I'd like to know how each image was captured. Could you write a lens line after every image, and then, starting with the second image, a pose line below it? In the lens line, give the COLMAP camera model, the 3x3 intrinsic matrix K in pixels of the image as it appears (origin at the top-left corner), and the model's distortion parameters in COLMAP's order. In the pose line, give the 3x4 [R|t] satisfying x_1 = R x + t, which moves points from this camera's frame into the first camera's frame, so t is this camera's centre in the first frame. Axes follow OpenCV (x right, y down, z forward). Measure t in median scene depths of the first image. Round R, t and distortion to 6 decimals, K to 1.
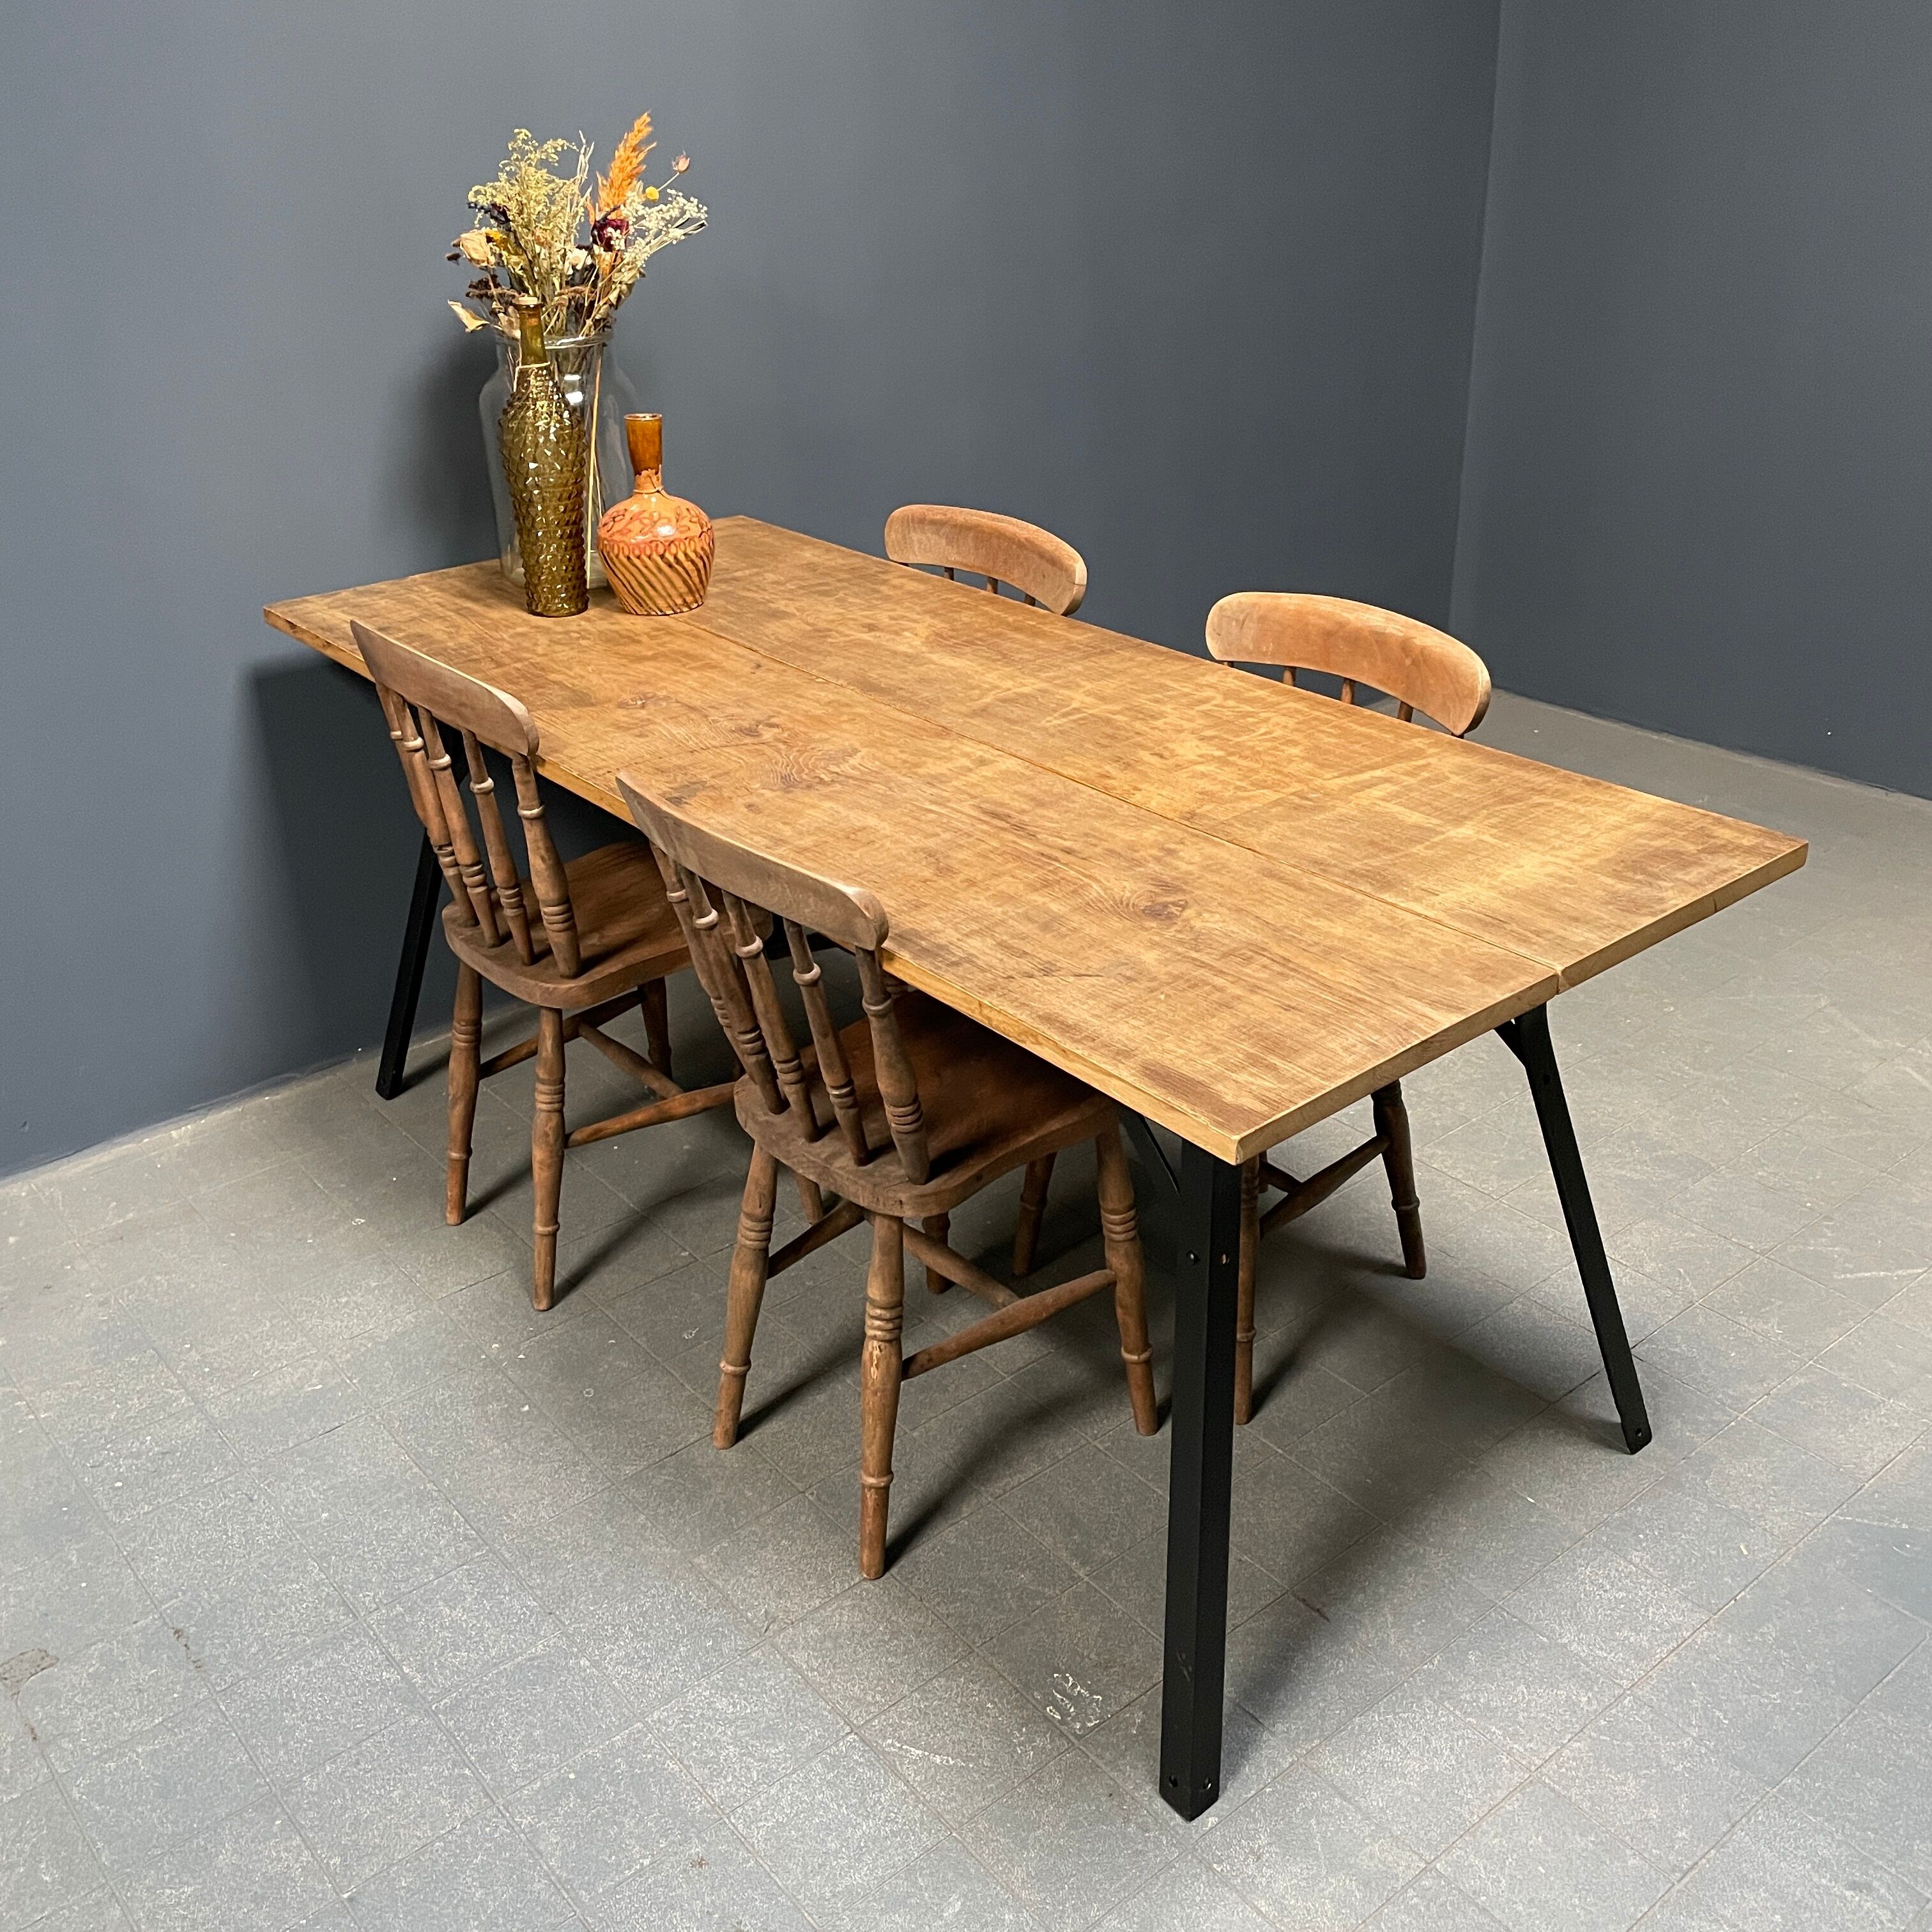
lens RADIAL K [[1947.2, 0, 961.9], [0, 1947.2, 958.5], [0, 0, 1]] dist [0.089792, -0.123351]
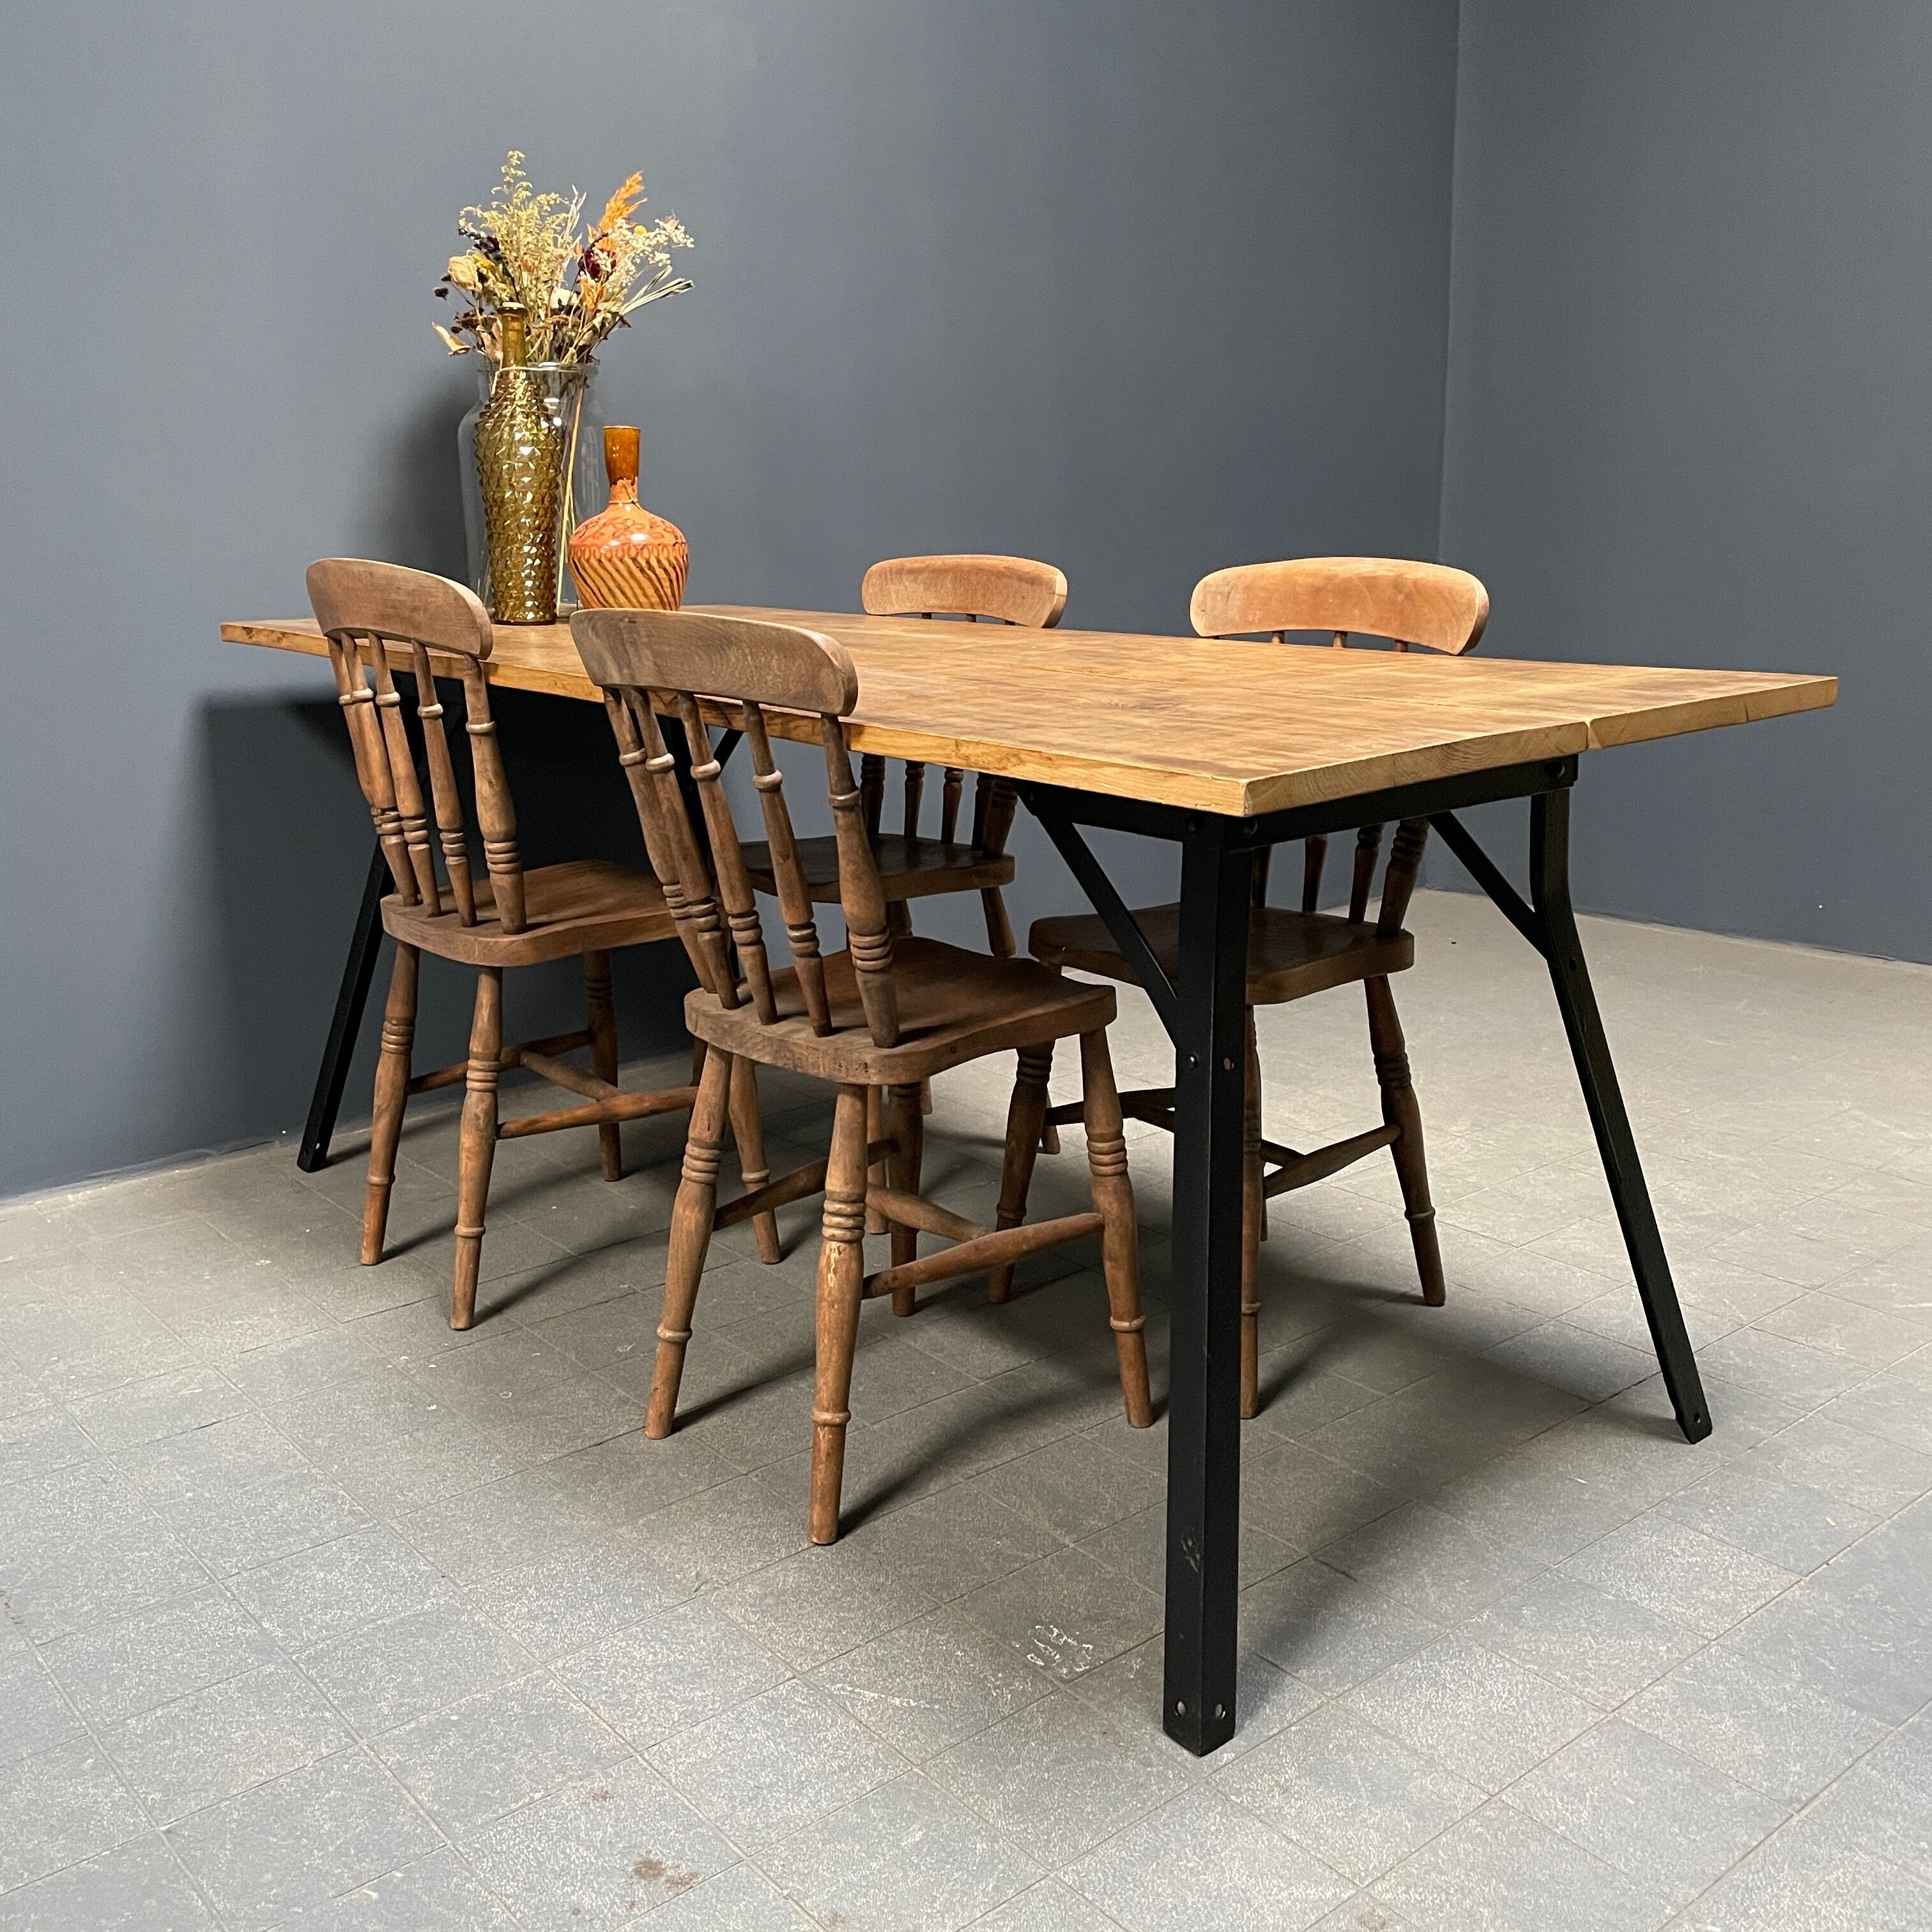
lens RADIAL K [[1951.2, 0, 963.7], [0, 1951.2, 962.3], [0, 0, 1]] dist [0.089066, -0.119993]
pose [[0.999843, 0.011547, 0.013445, 0.001091], [-0.008262, 0.974817, -0.222853, 0.250584], [-0.015680, 0.222707, 0.974759, 0.101977]]
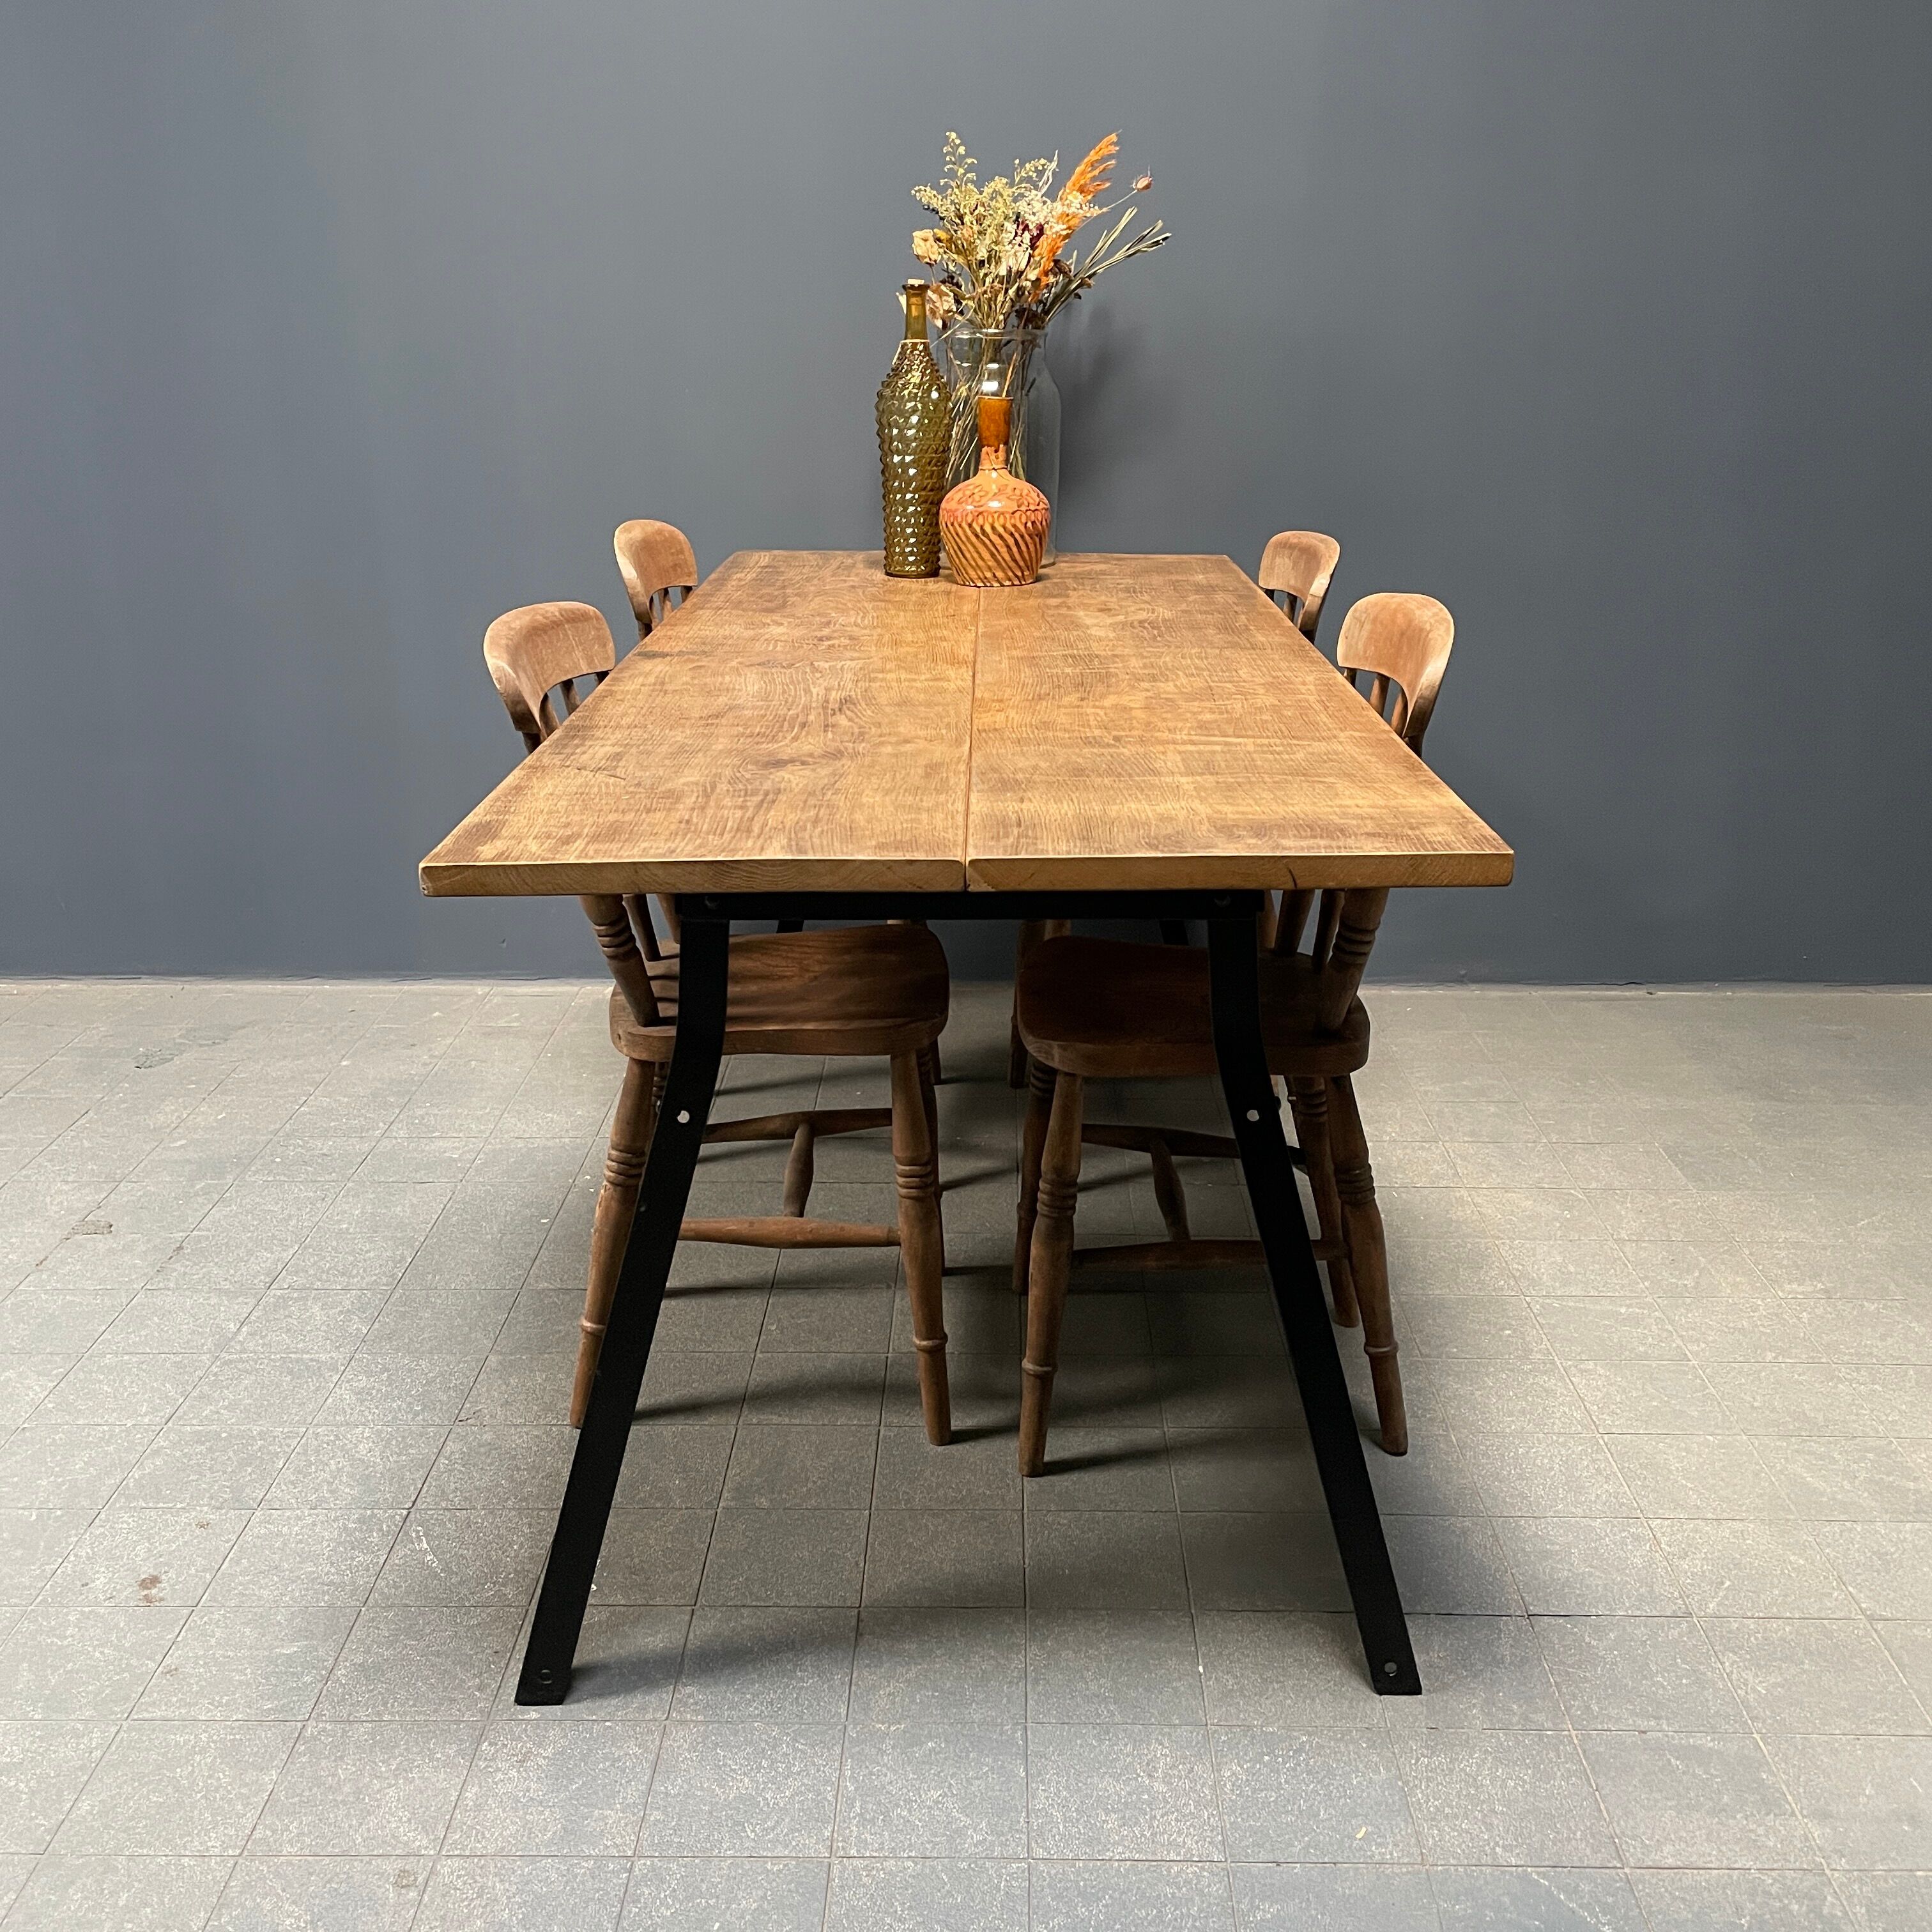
lens RADIAL K [[1951.2, 0, 963.7], [0, 1951.2, 962.3], [0, 0, 1]] dist [0.089066, -0.119993]
pose [[0.760402, 0.225350, -0.609103, 0.641061], [-0.304508, 0.952101, -0.027898, 0.056221], [0.573640, 0.206690, 0.792601, 0.261564]]
